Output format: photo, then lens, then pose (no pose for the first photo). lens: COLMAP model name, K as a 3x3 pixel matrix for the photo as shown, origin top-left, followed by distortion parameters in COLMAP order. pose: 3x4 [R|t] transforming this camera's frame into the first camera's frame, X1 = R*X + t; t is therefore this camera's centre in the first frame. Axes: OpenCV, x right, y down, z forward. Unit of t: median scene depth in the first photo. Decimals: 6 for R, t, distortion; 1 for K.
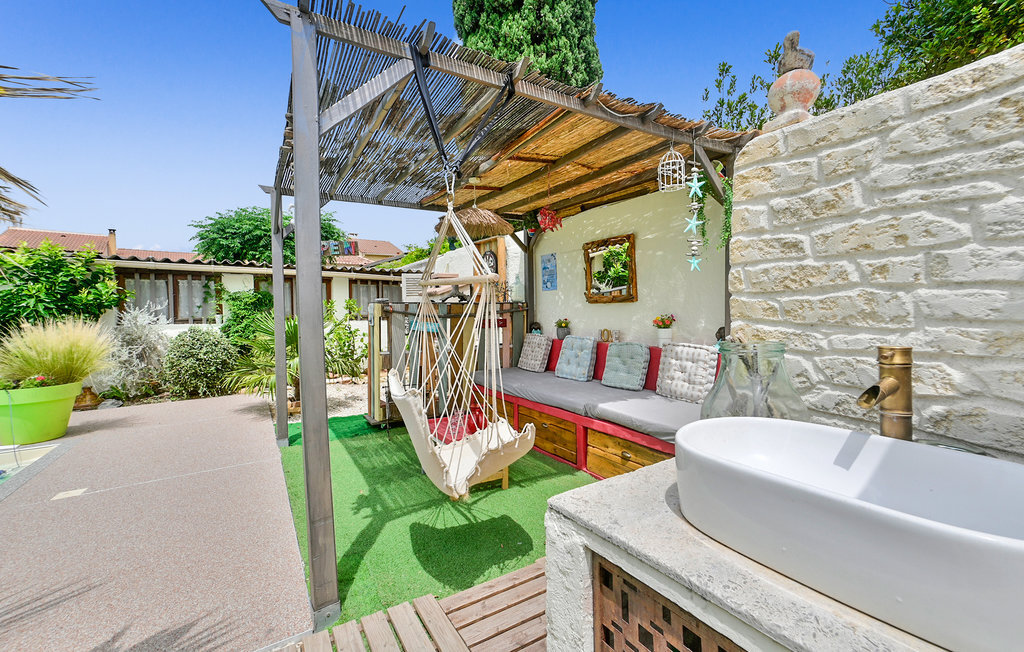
lens RADIAL K [[410.7, 0, 493.8], [0, 410.7, 307.6], [0, 0, 1]] dist [-0.024069, 0.000065]
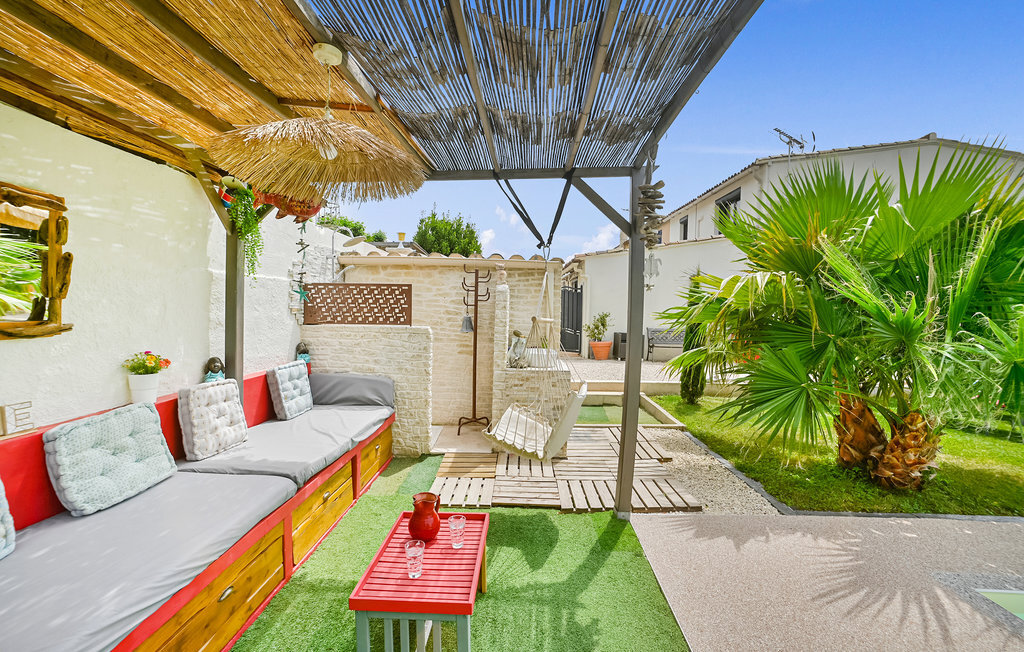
lens RADIAL K [[418.2, 0, 512.0], [0, 418.2, 326.0], [0, 0, 1]] dist [-0.075909, 0.034158]
pose [[-0.852406, -0.033657, 0.521797, -0.240717], [-0.016602, 0.999165, 0.037327, -0.033522], [-0.522618, 0.023155, -0.852253, 0.706416]]
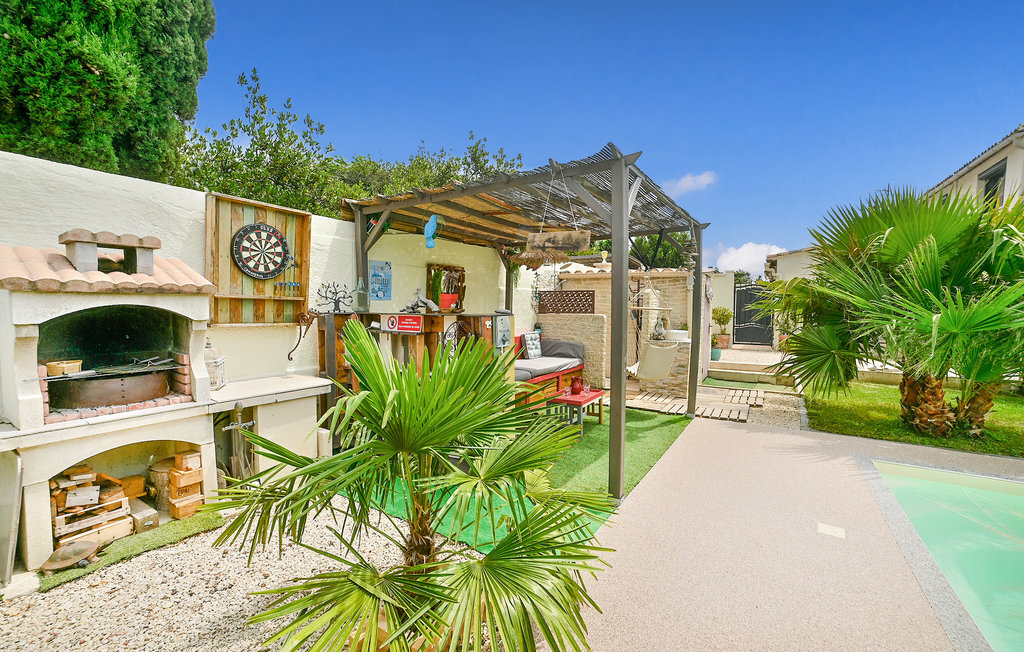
lens RADIAL K [[410.7, 0, 493.8], [0, 410.7, 307.6], [0, 0, 1]] dist [-0.024069, 0.000065]
pose [[-0.413418, -0.005990, 0.910521, -0.689762], [-0.010125, 0.999947, 0.001982, -0.023932], [-0.910485, -0.008399, -0.413457, 0.956942]]
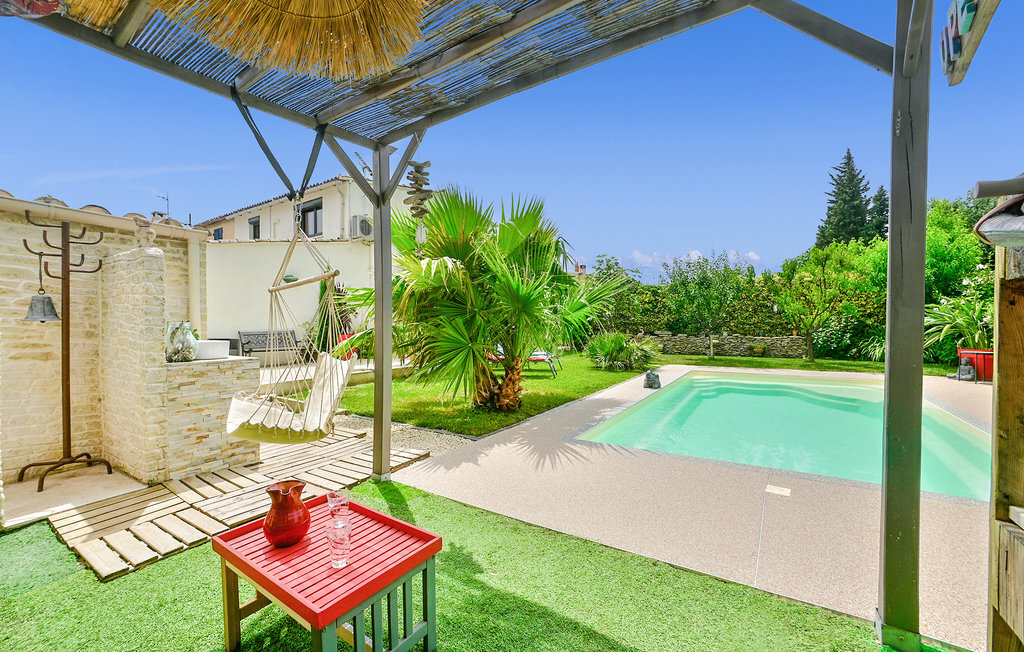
lens RADIAL K [[418.2, 0, 512.0], [0, 418.2, 326.0], [0, 0, 1]] dist [-0.075909, 0.034158]
pose [[-0.890419, 0.015561, -0.454876, -0.046992], [0.016112, 0.999867, 0.002665, 0.017234], [0.454857, -0.004956, -0.890551, 0.739441]]
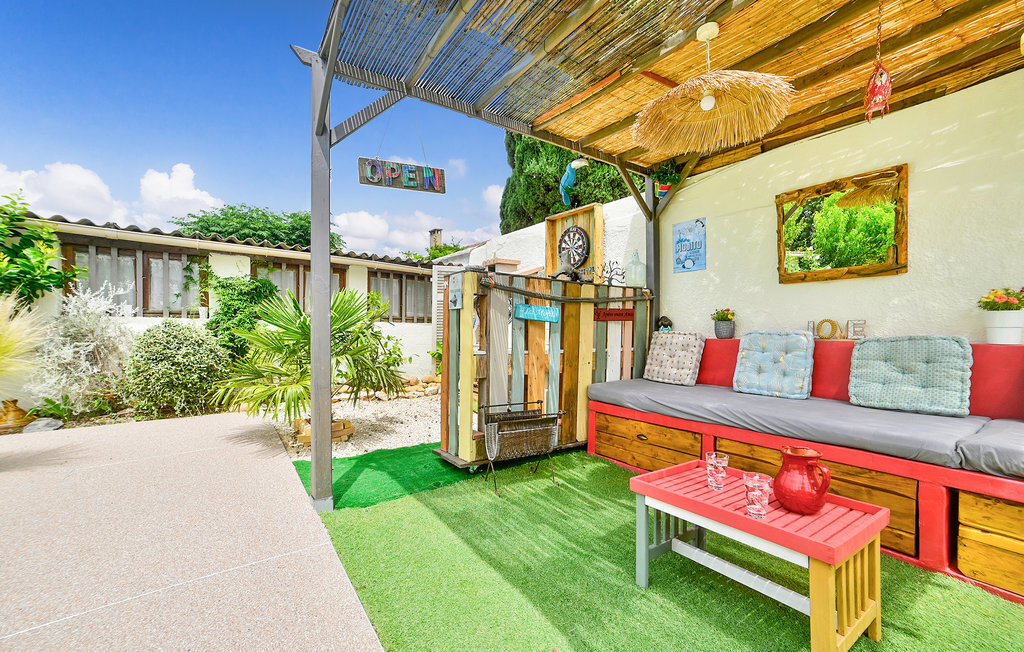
lens RADIAL K [[400.4, 0, 492.9], [0, 400.4, 324.9], [0, 0, 1]] dist [-0.053084, 0.012450]
pose [[0.998496, 0.019069, 0.051394, -0.197907], [-0.018984, 0.999817, -0.002152, 0.048968], [-0.051425, 0.001173, 0.998676, 0.276782]]
